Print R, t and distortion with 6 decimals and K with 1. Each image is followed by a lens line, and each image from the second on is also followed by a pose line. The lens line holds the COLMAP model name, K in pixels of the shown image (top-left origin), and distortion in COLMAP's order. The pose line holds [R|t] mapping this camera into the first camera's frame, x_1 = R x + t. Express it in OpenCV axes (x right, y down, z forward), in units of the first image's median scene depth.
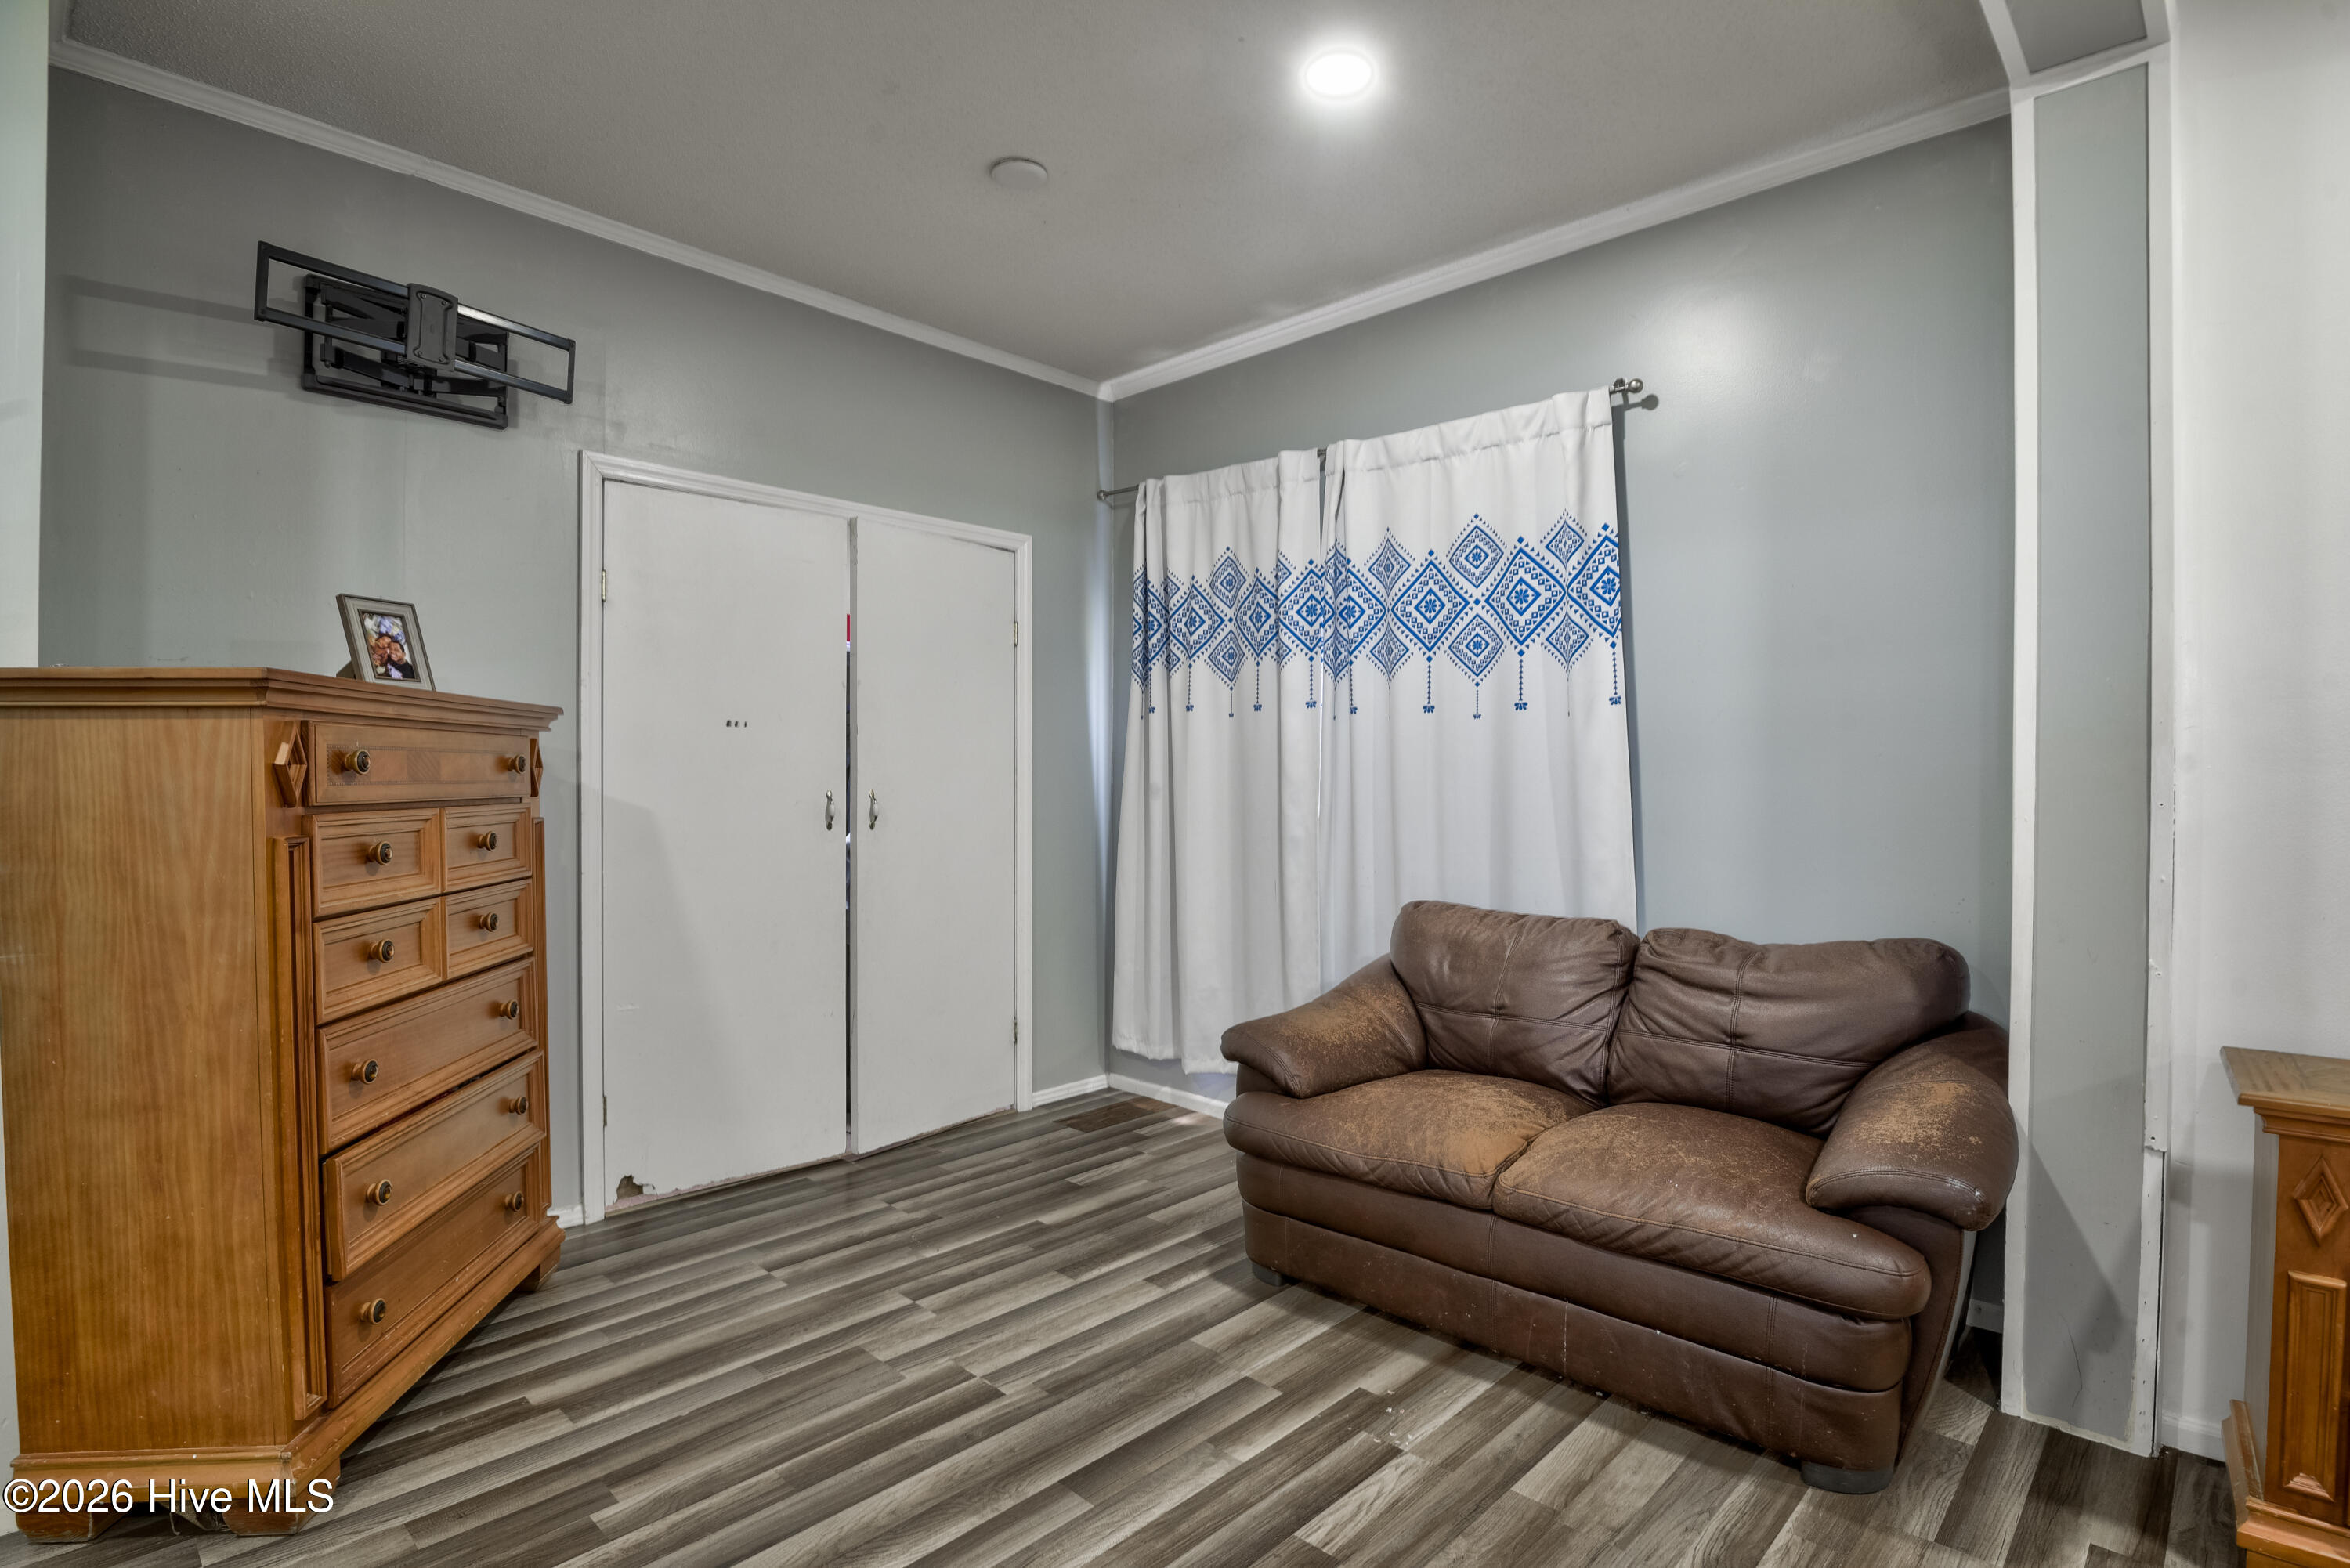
lens RADIAL K [[1149.9, 0, 1184.2], [0, 1149.9, 786.6], [0, 0, 1]] dist [-0.019721, -0.005100]
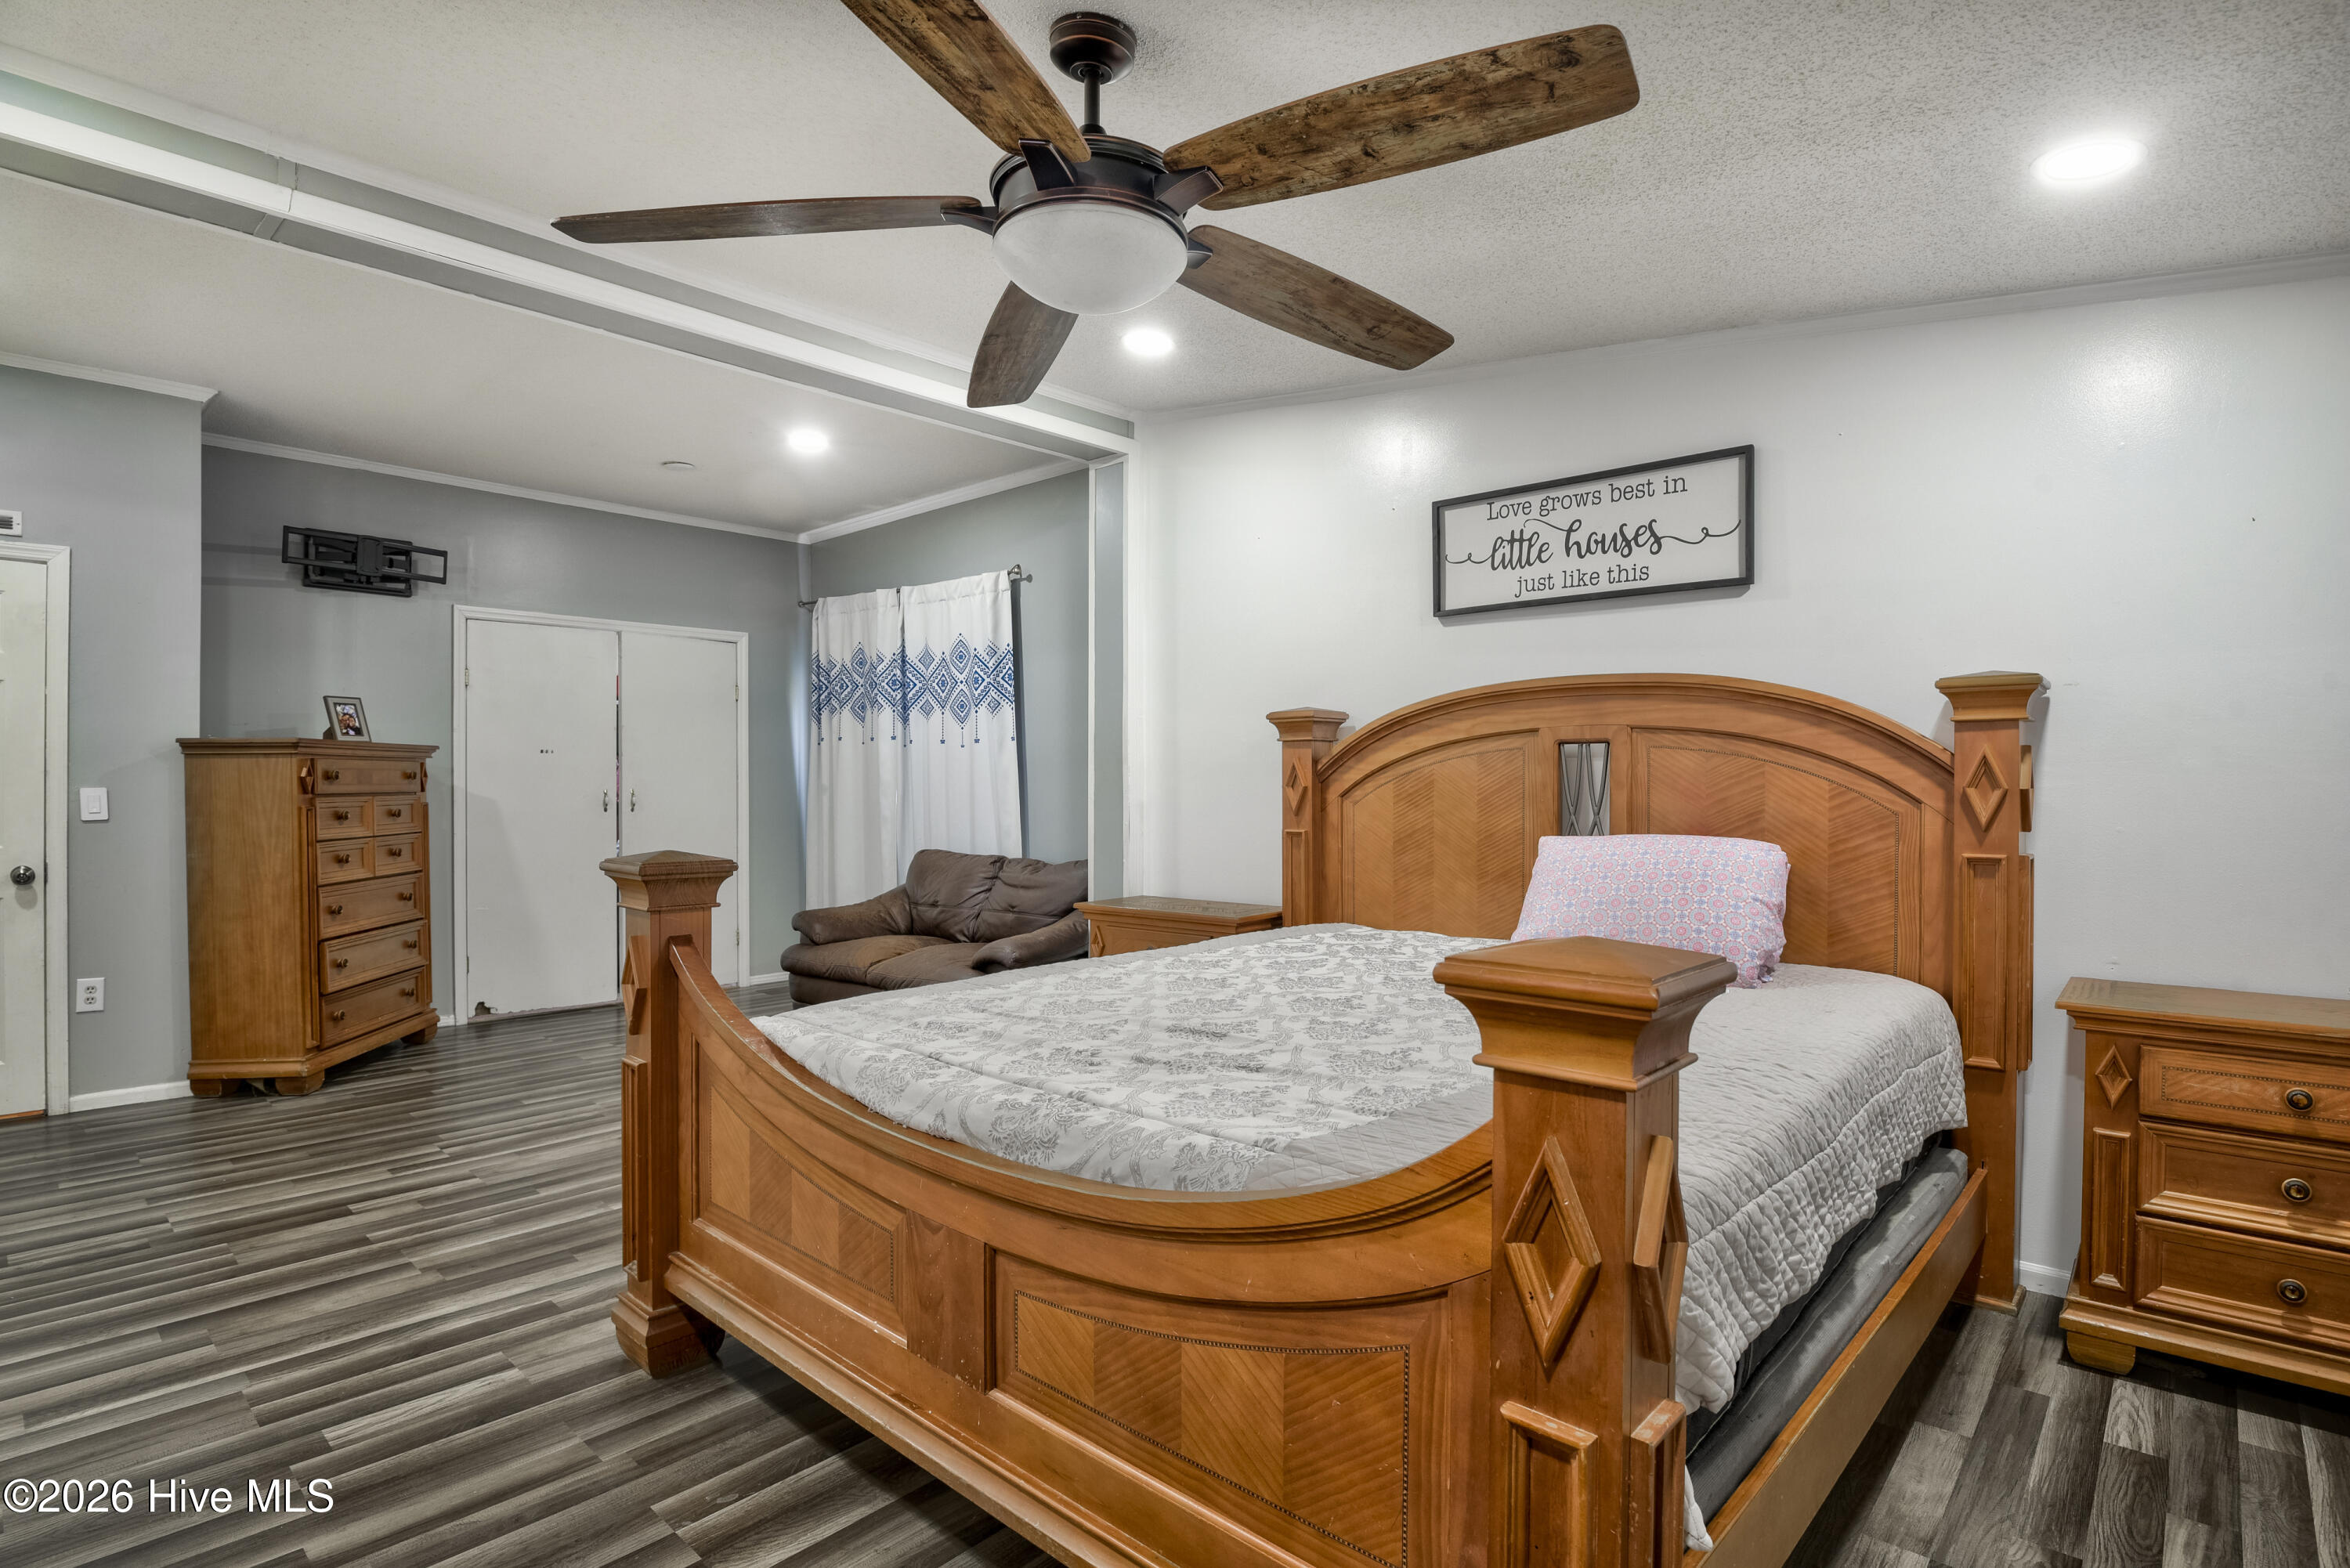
lens RADIAL K [[1149.9, 0, 1184.2], [0, 1149.9, 786.6], [0, 0, 1]] dist [-0.019721, -0.005100]
pose [[0.999775, -0.003400, 0.020937, 0.712665], [0.003472, 0.999988, -0.003431, 0.011449], [-0.020925, 0.003503, 0.999775, -1.006181]]
